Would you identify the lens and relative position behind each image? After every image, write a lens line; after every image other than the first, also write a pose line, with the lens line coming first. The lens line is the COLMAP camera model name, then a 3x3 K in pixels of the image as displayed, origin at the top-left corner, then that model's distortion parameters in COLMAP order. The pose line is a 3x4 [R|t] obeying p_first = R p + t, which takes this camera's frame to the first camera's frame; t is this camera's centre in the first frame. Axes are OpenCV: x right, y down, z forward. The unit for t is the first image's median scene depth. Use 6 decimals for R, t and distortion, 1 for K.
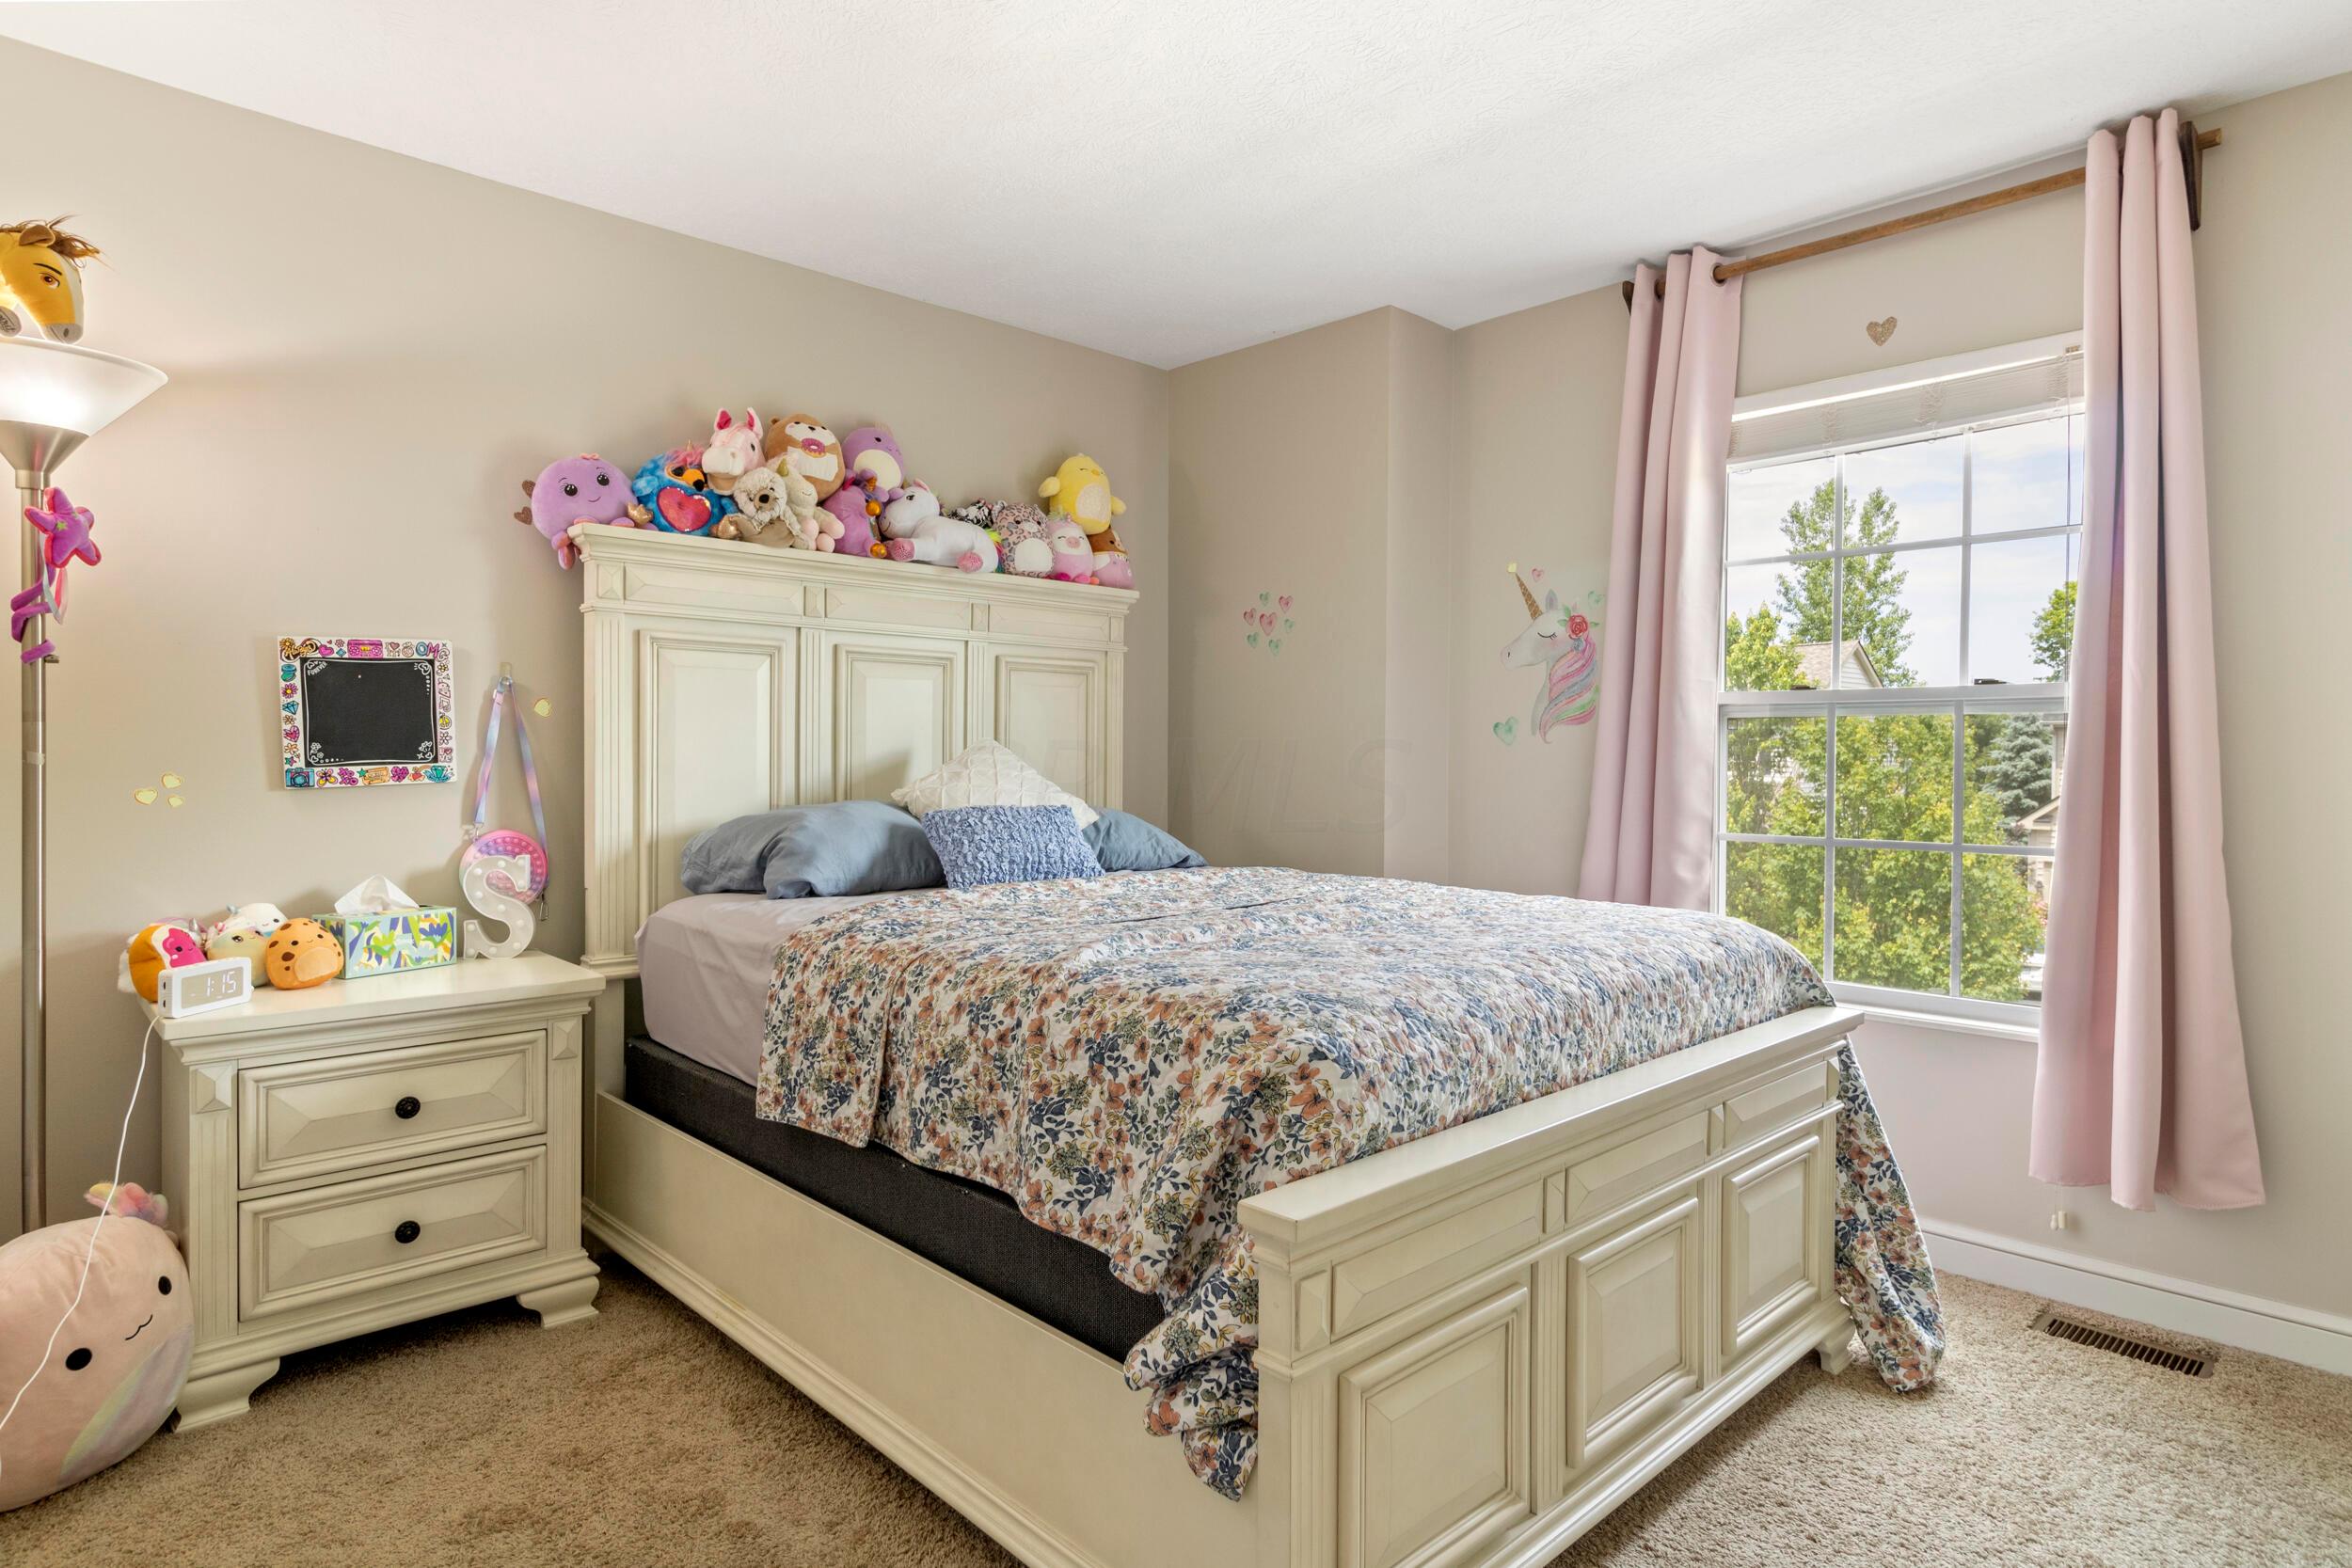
lens RADIAL K [[1304.1, 0, 1179.6], [0, 1304.1, 743.2], [0, 0, 1]] dist [0.003685, -0.000357]
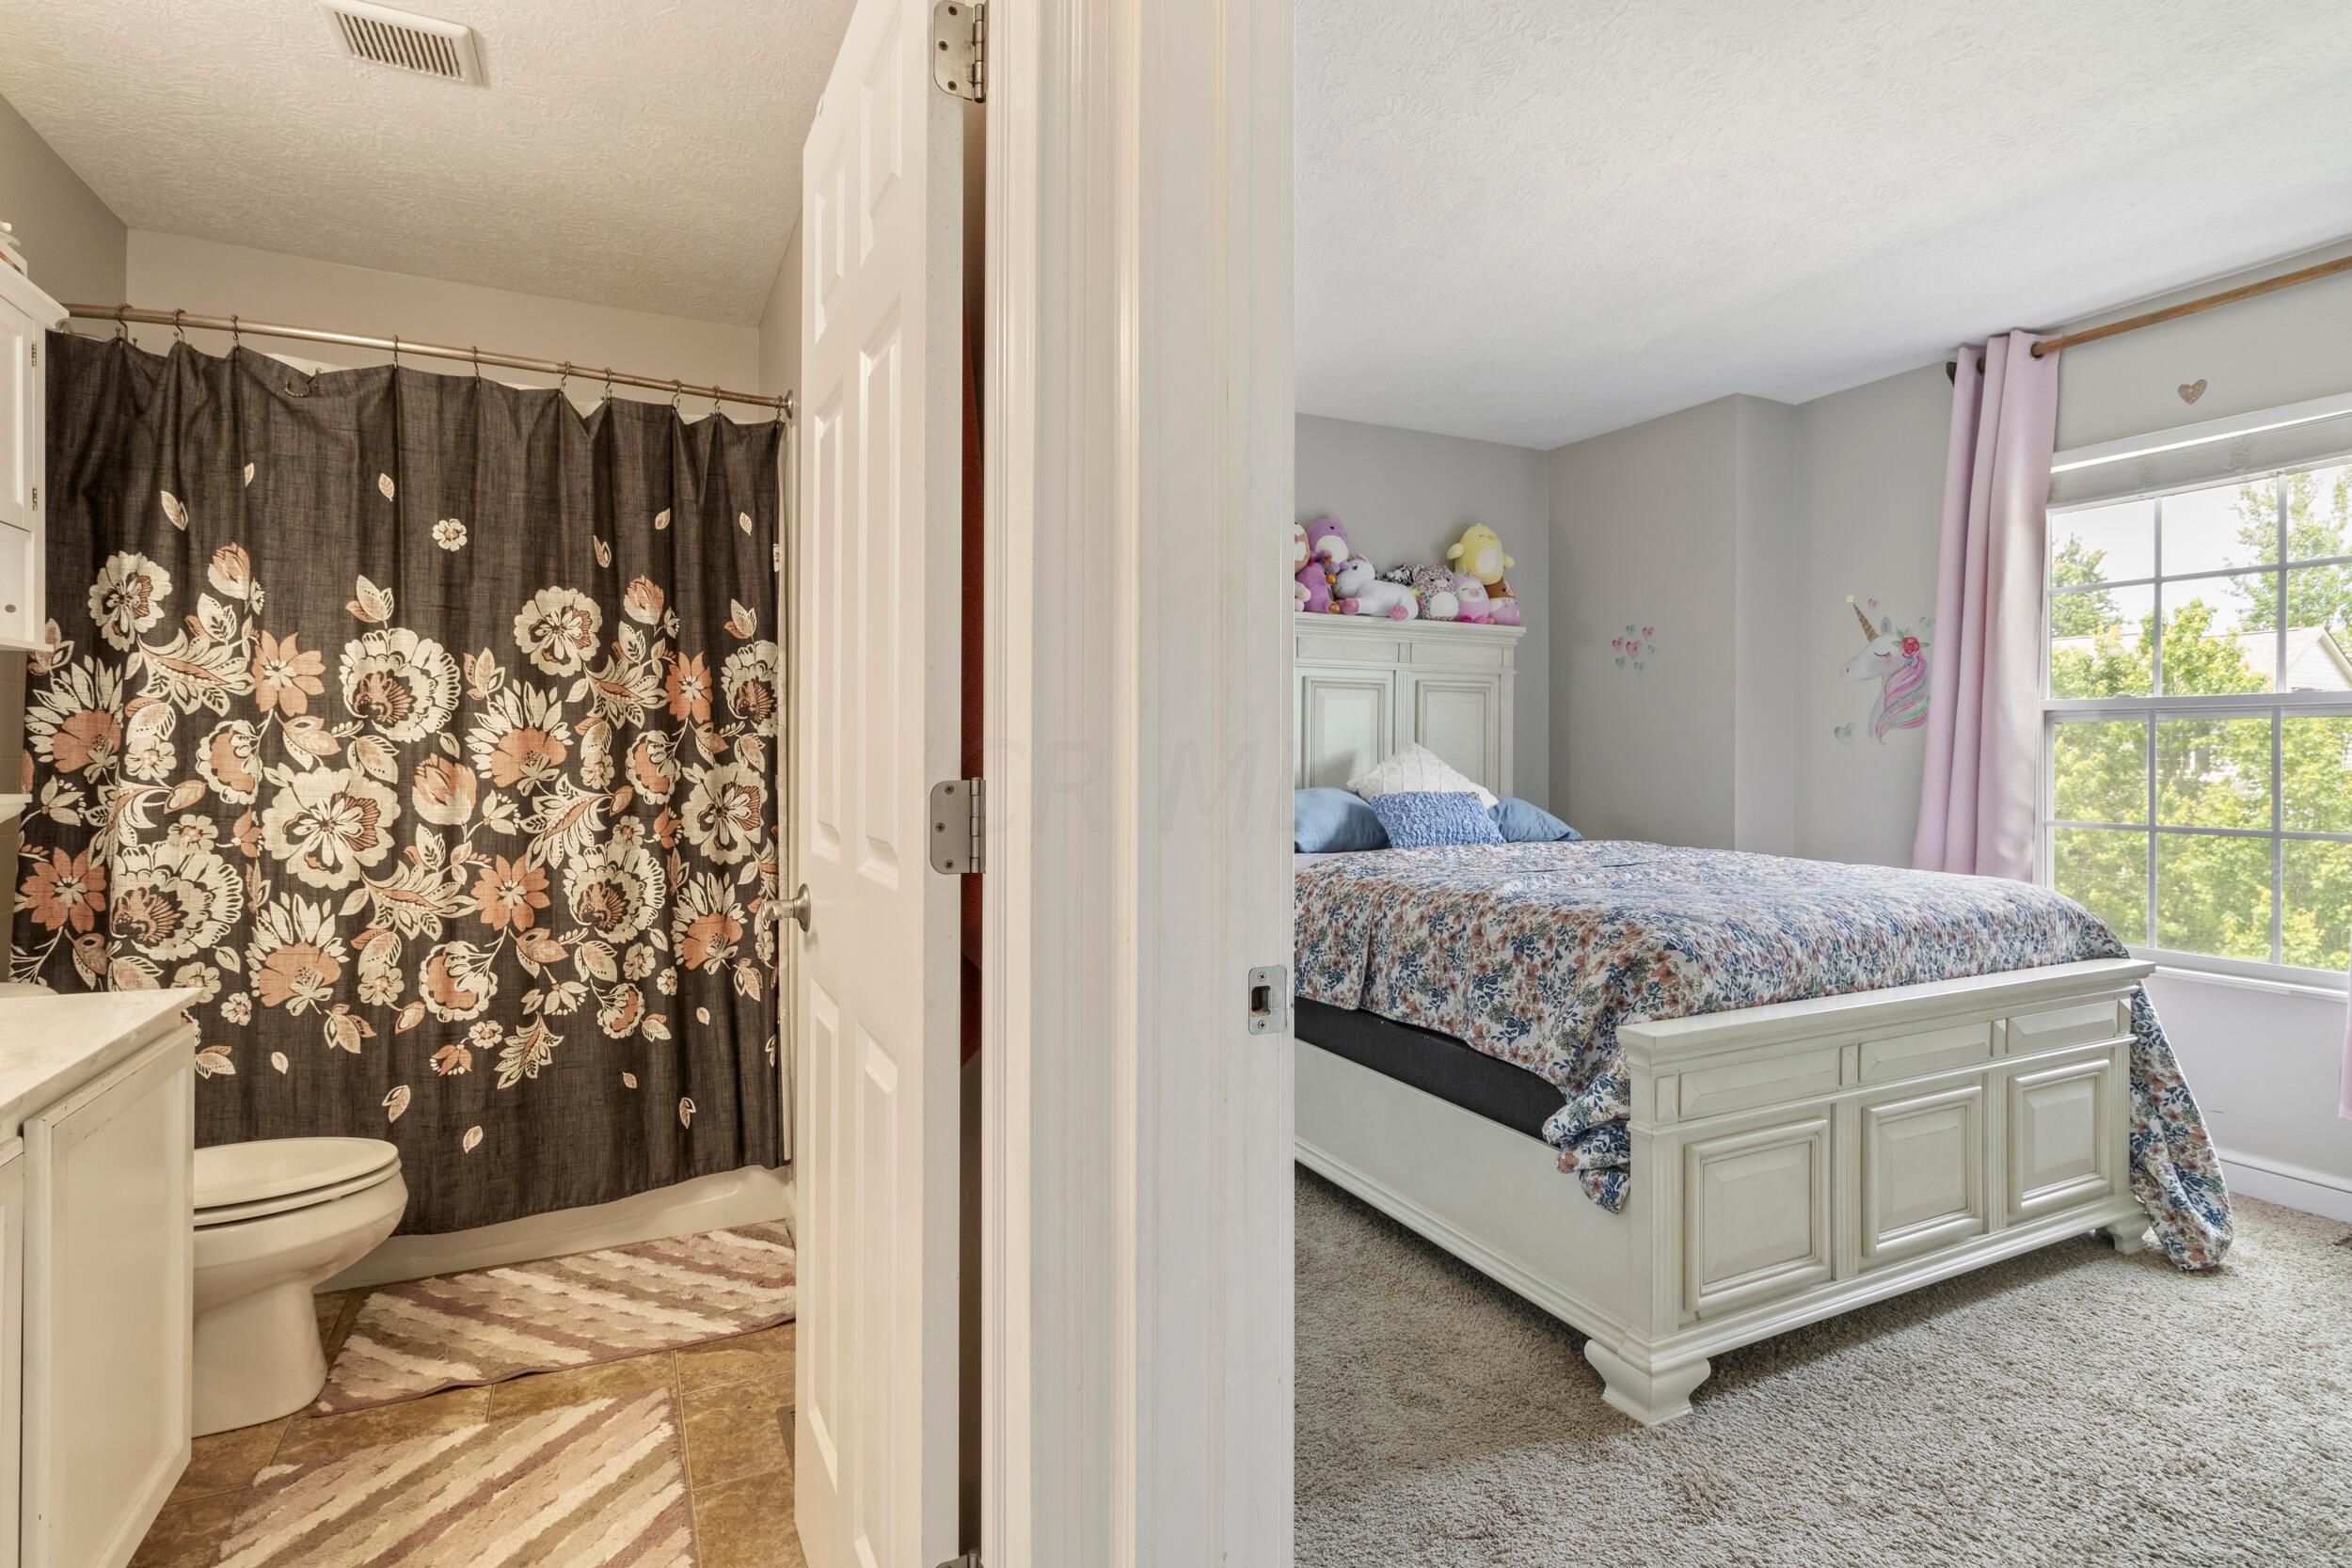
lens RADIAL K [[1164.2, 0, 1179.9], [0, 1164.2, 745.0], [0, 0, 1]] dist [-0.001608, -0.000565]
pose [[0.954271, -0.004782, -0.298905, -0.024544], [0.005147, 0.999987, 0.000434, -0.004524], [0.298899, -0.001952, 0.954283, -0.340225]]
